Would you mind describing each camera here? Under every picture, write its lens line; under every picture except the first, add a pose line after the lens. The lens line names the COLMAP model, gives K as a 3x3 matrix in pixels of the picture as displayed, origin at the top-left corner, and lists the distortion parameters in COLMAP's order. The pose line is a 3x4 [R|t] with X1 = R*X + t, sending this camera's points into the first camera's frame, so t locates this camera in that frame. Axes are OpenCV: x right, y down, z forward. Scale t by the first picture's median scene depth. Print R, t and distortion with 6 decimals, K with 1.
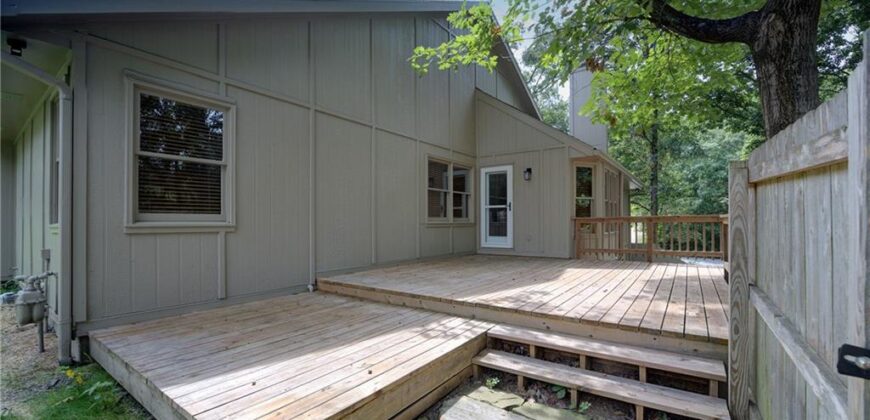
lens RADIAL K [[344.4, 0, 435.0], [0, 344.4, 210.0], [0, 0, 1]] dist [0.001525, 0.000106]
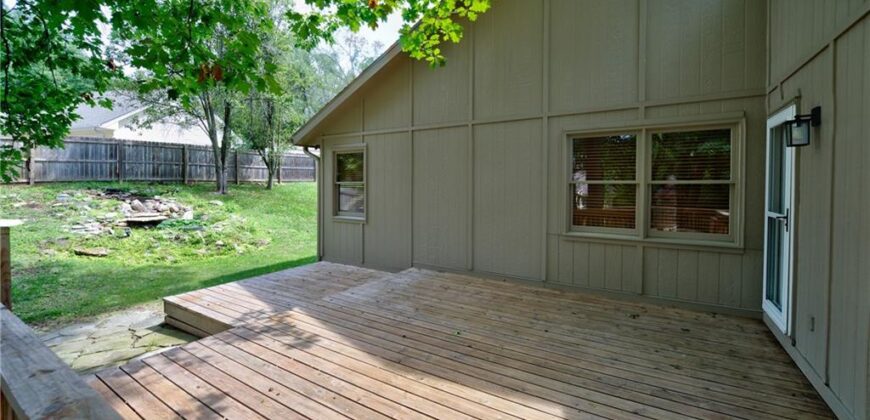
lens RADIAL K [[346.2, 0, 435.8], [0, 346.2, 195.0], [0, 0, 1]] dist [-0.000890, -0.000117]
pose [[0.091889, 0.031851, -0.995260, 1.465717], [0.030296, 0.998936, 0.034765, -0.166510], [0.995308, -0.033347, 0.090826, 1.613571]]
